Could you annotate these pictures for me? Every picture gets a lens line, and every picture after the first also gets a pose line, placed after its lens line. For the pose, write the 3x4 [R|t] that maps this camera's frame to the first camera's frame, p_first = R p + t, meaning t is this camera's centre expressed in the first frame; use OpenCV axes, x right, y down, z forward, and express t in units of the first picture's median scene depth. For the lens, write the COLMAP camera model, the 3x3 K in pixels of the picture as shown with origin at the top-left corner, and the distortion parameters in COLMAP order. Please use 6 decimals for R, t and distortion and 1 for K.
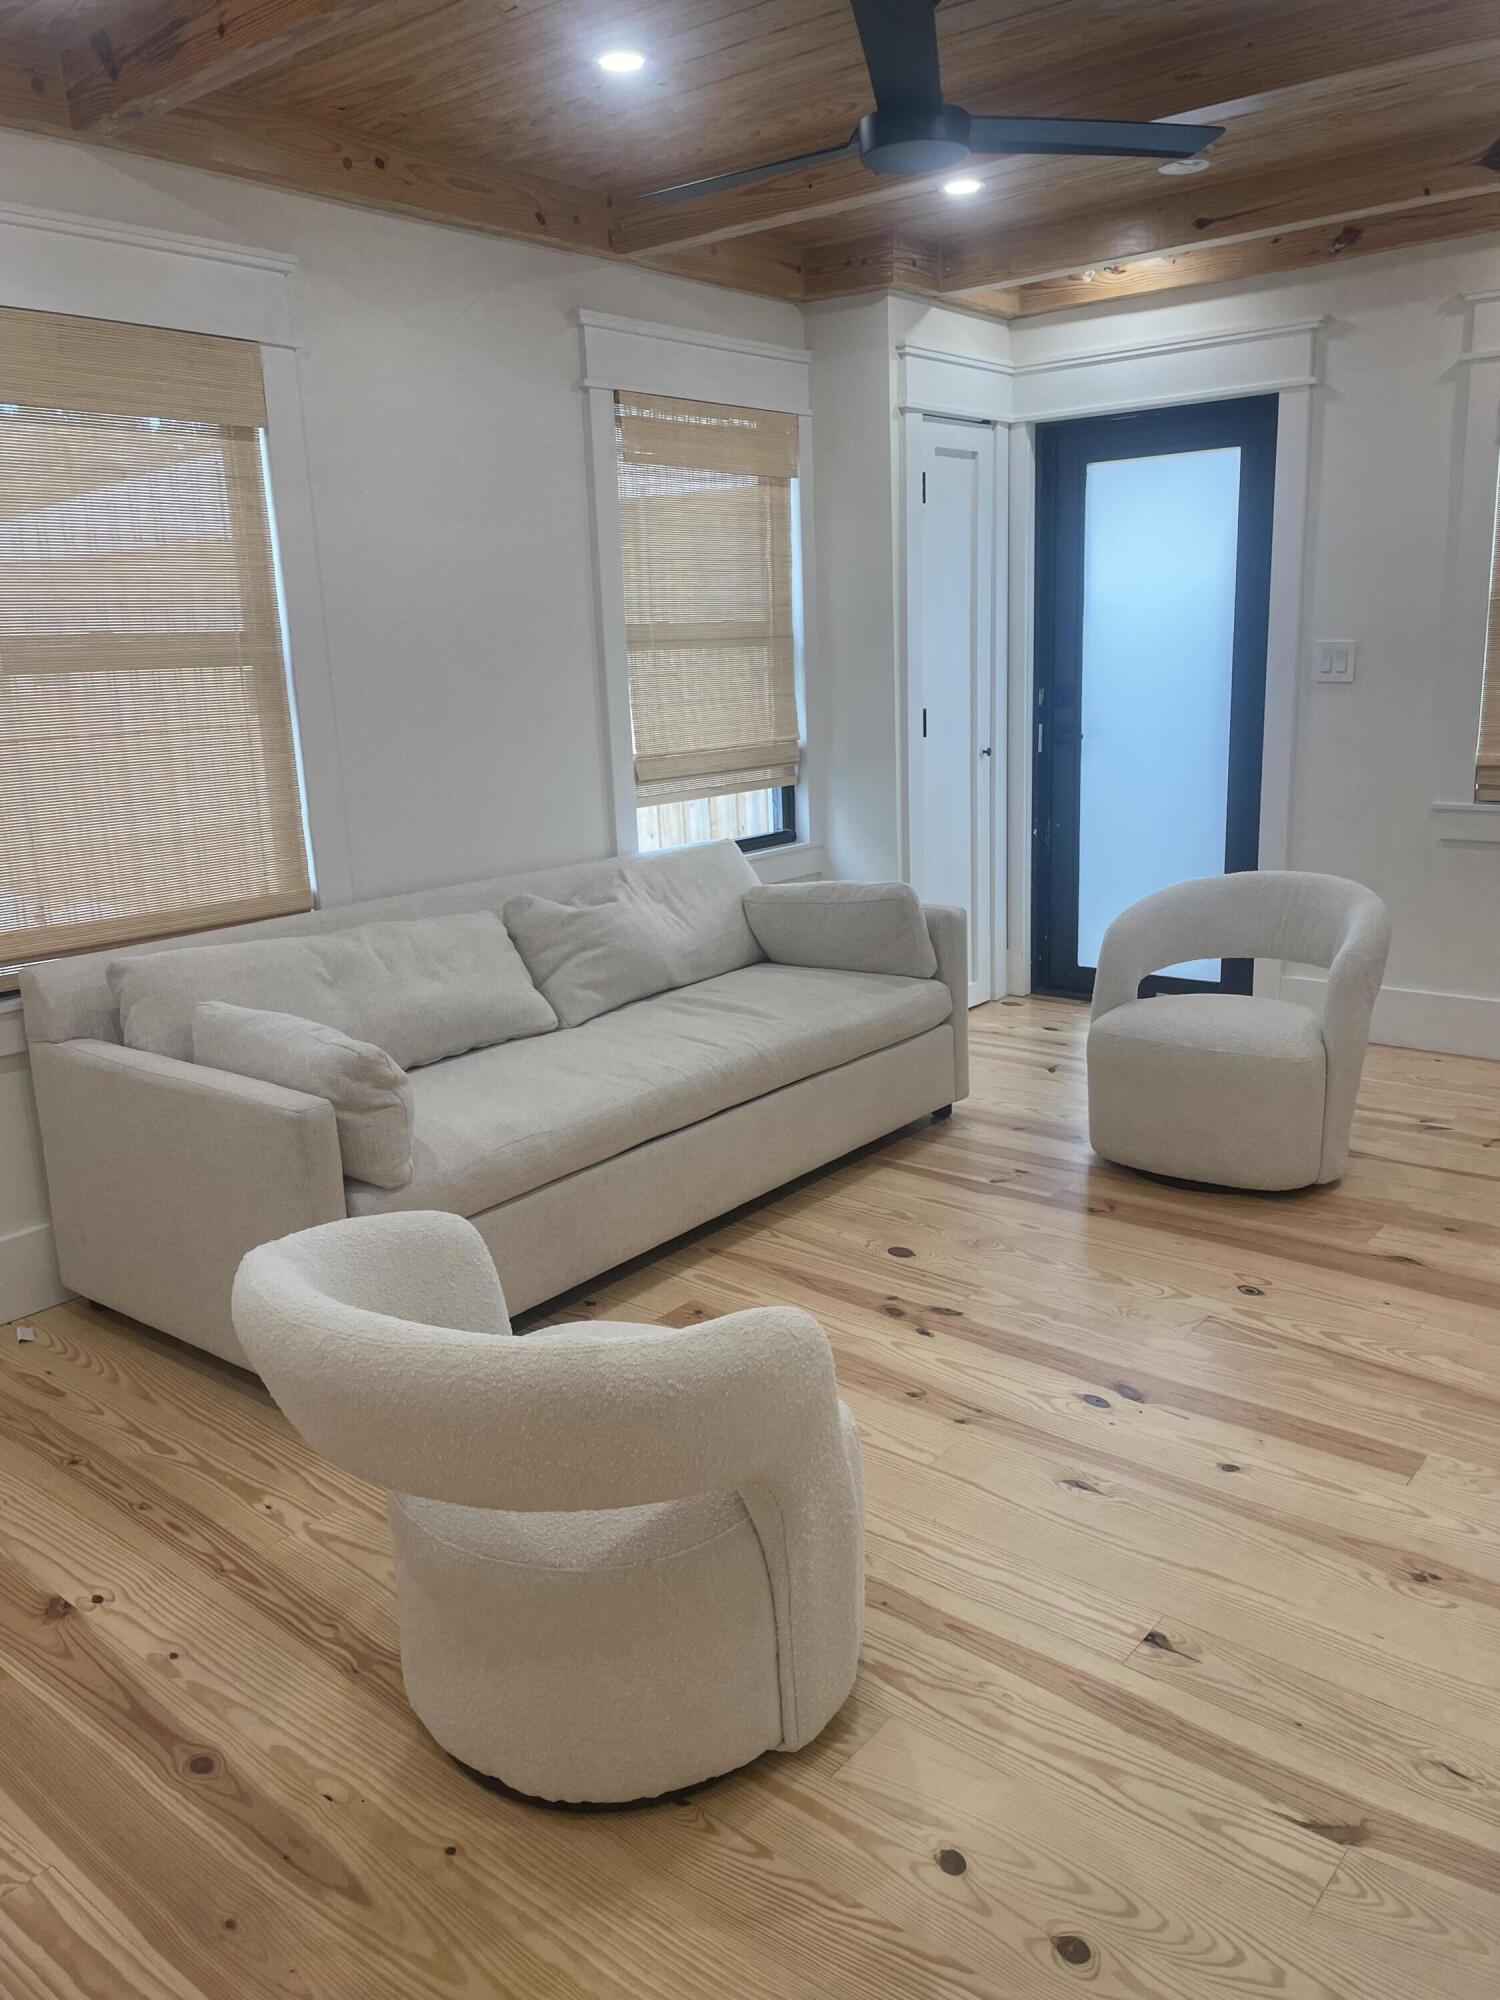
lens RADIAL K [[1500.9, 0, 779.9], [0, 1500.9, 997.2], [0, 0, 1]] dist [0.045253, -0.049265]
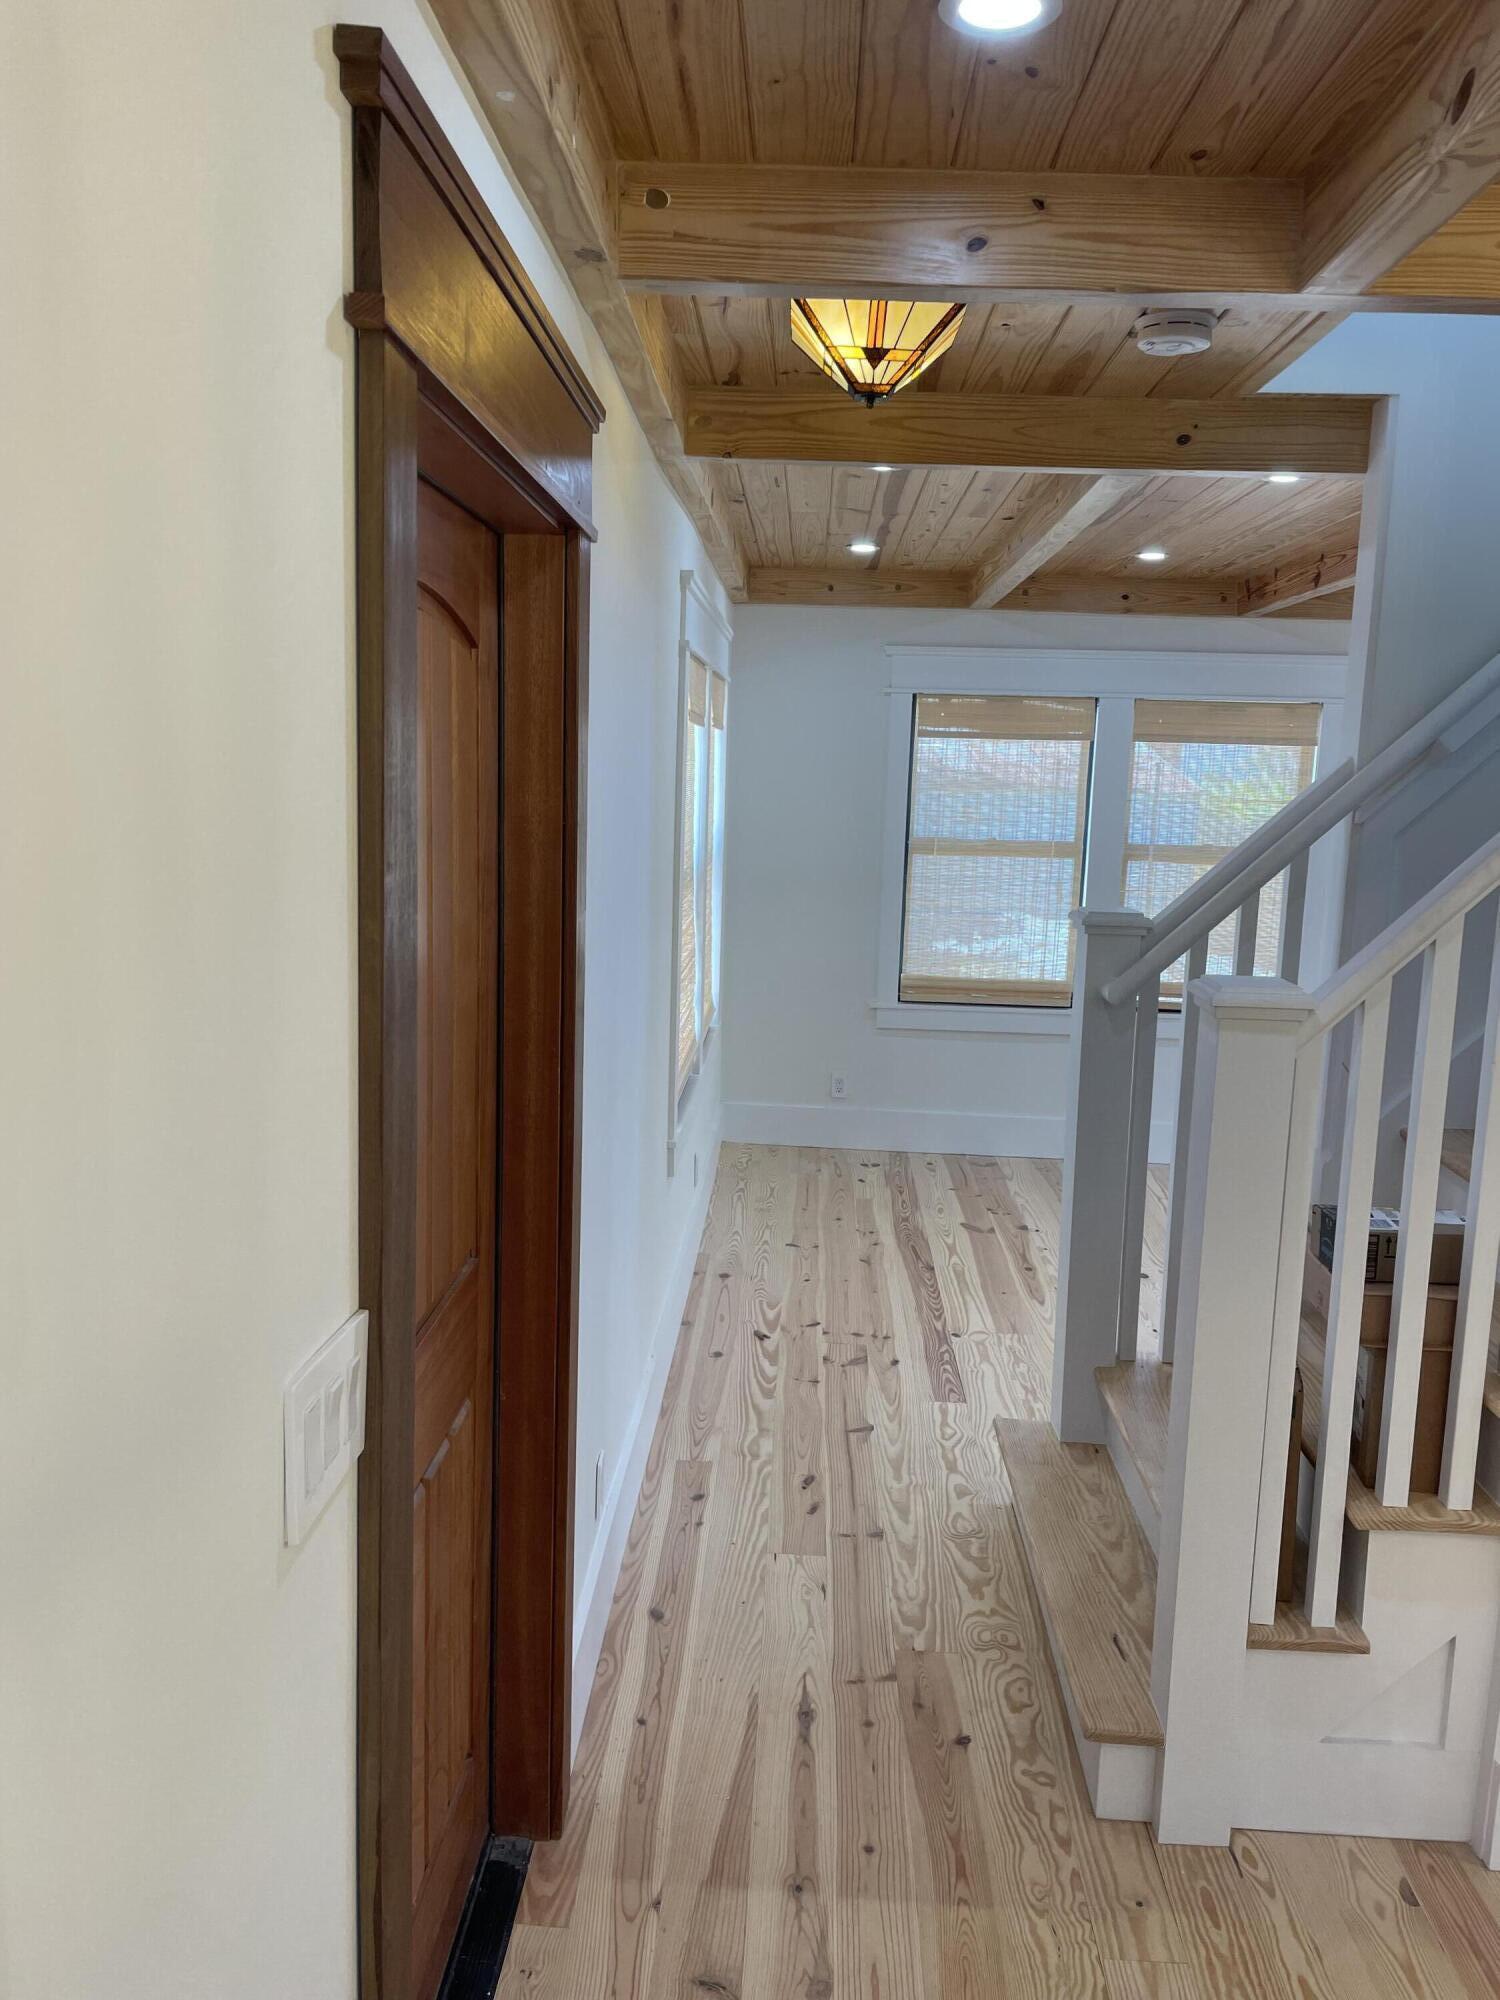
lens RADIAL K [[1500.9, 0, 749.3], [0, 1500.9, 1008.2], [0, 0, 1]] dist [0.045253, -0.049265]
pose [[0.590337, 0.174387, -0.788094, 0.651252], [-0.236254, 0.970953, 0.037879, 0.030818], [0.771807, 0.163829, 0.614389, -0.537065]]
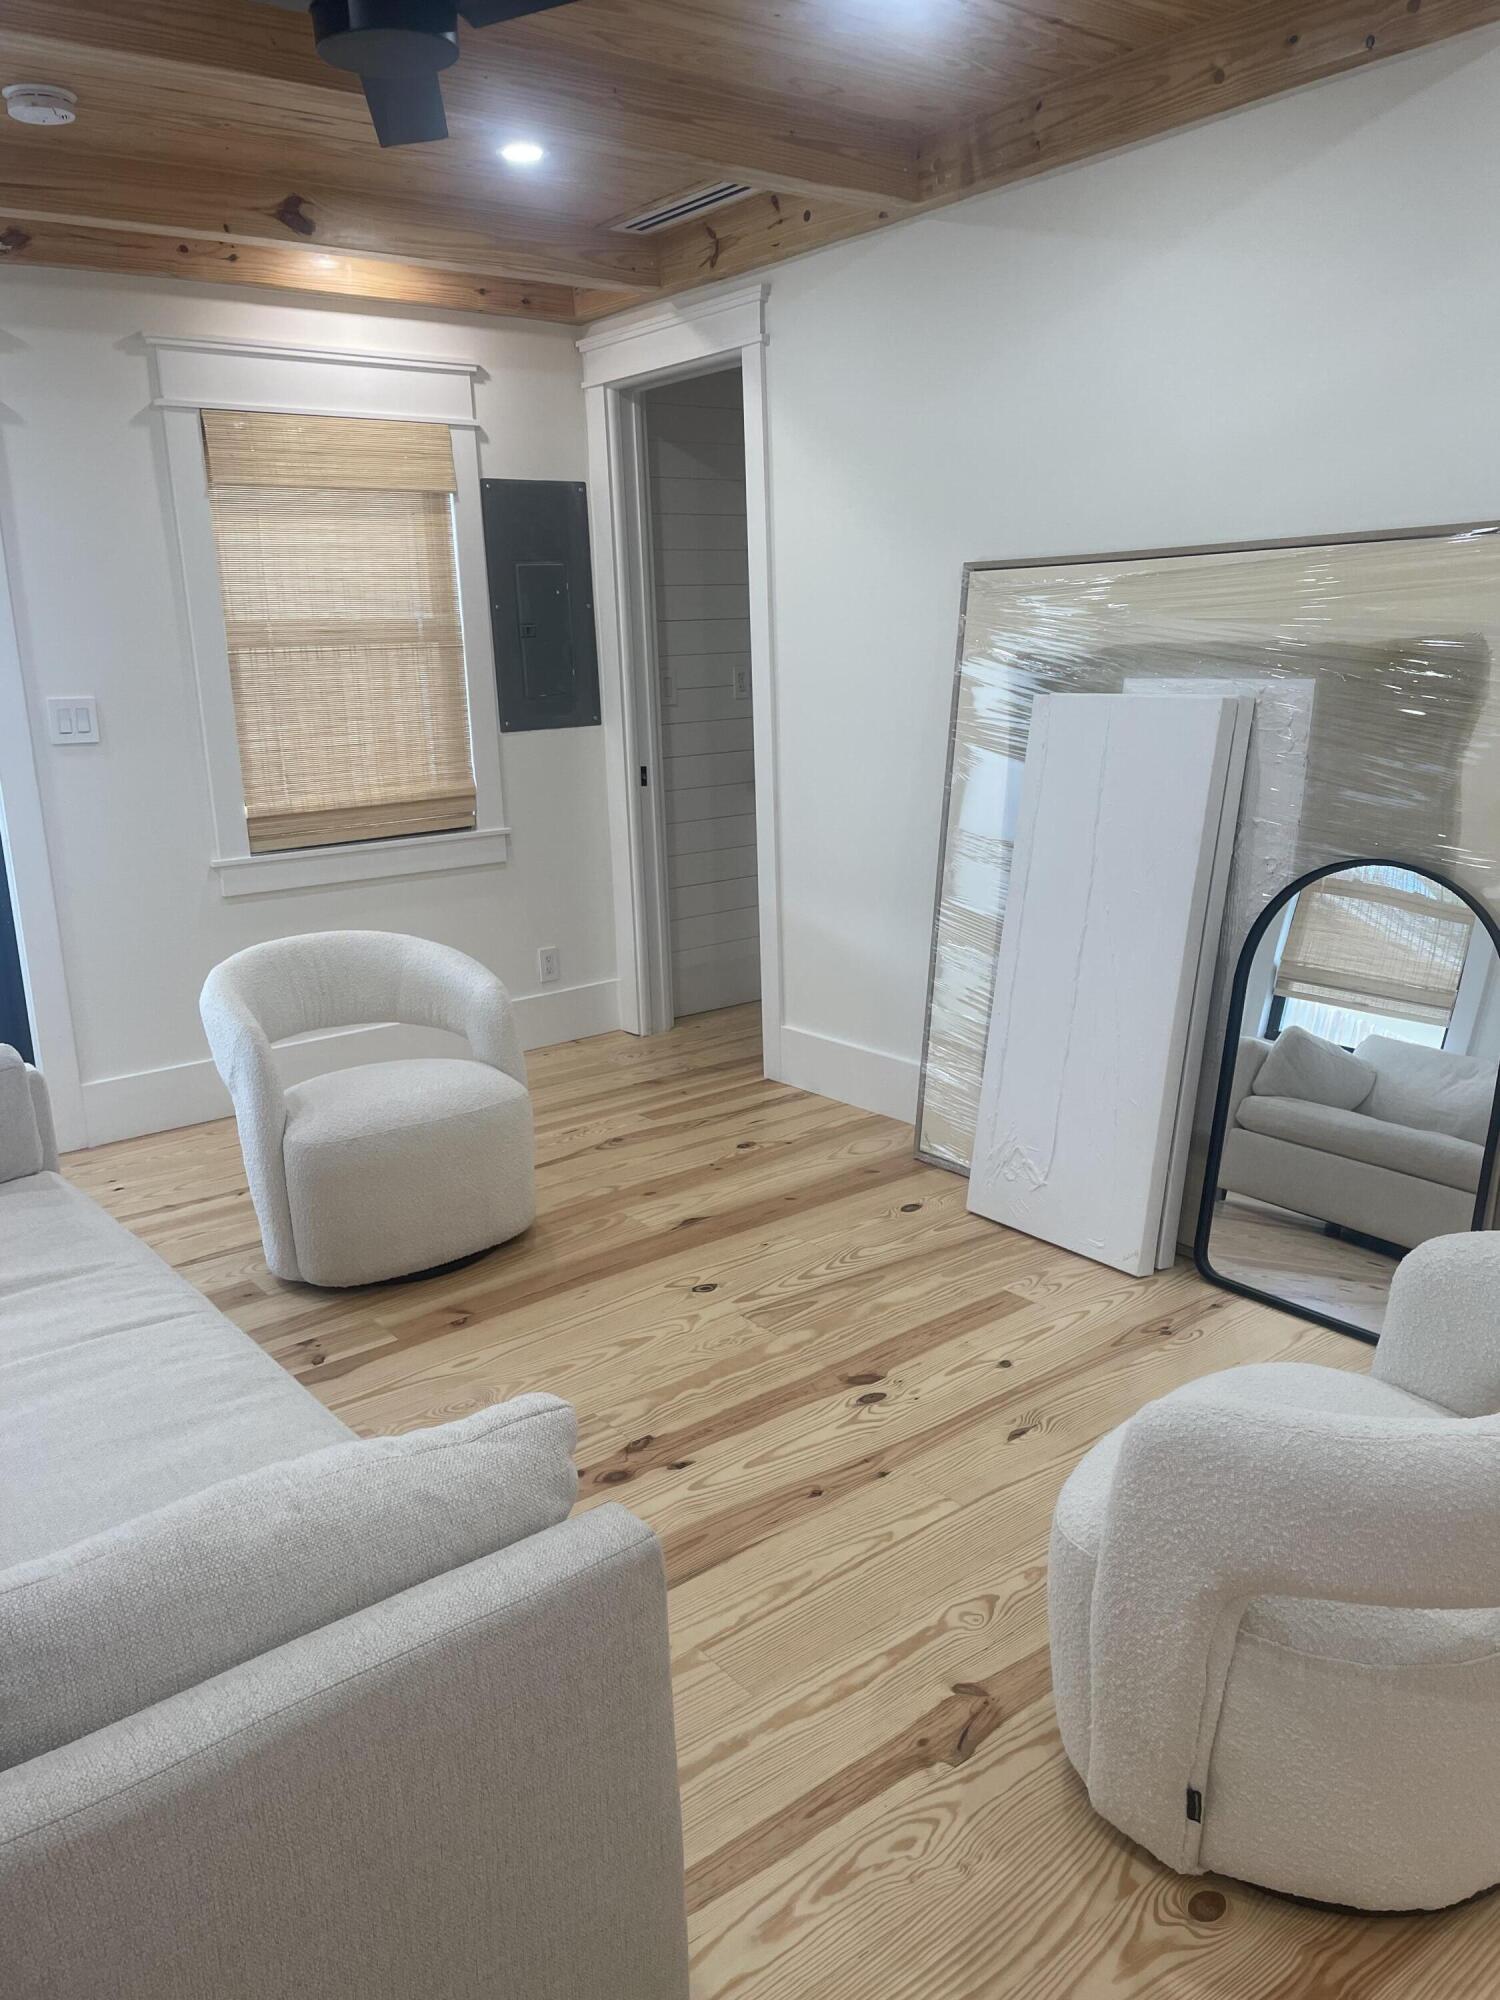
lens RADIAL K [[1500.9, 0, 747.0], [0, 1500.9, 1006.6], [0, 0, 1]] dist [0.045253, -0.049265]
pose [[0.235440, -0.209951, 0.948941, -0.453954], [0.260665, 0.954256, 0.146454, -0.098883], [-0.936281, 0.212874, 0.279397, 0.462050]]
